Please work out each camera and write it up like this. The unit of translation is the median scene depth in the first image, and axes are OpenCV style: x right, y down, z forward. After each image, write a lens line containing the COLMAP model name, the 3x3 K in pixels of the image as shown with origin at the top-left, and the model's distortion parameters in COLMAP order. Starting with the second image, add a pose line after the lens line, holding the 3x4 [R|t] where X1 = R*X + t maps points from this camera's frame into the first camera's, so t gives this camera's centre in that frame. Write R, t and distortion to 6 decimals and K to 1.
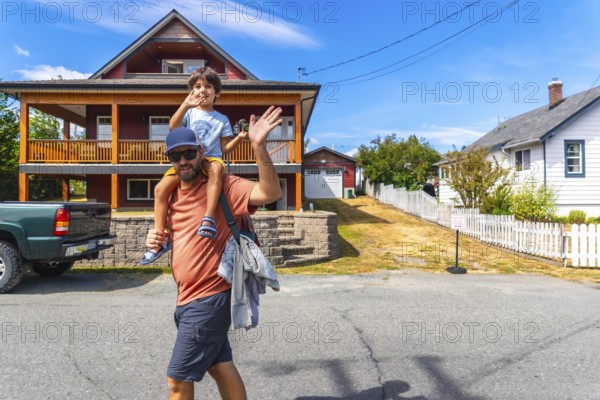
lens RADIAL K [[1630.0, 0, 300.0], [0, 1630.0, 200.0], [0, 0, 1]] dist [-0.115407, -0.503296]
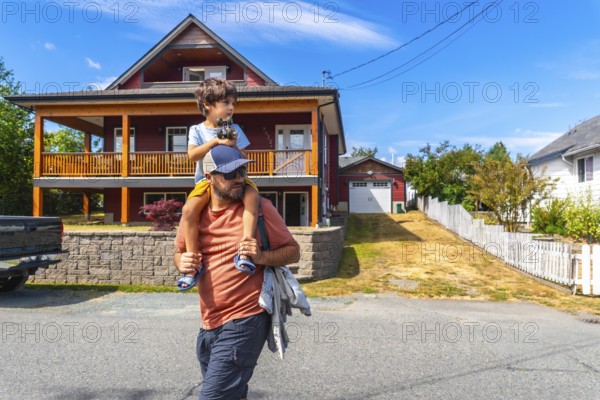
lens RADIAL K [[1630.0, 0, 300.0], [0, 1630.0, 200.0], [0, 0, 1]] dist [-0.115407, -0.503296]
pose [[0.905332, -0.000316, -0.424705, 0.384575], [-0.002920, 0.999971, -0.006969, -0.001970], [0.424695, 0.007549, 0.905305, 0.165796]]
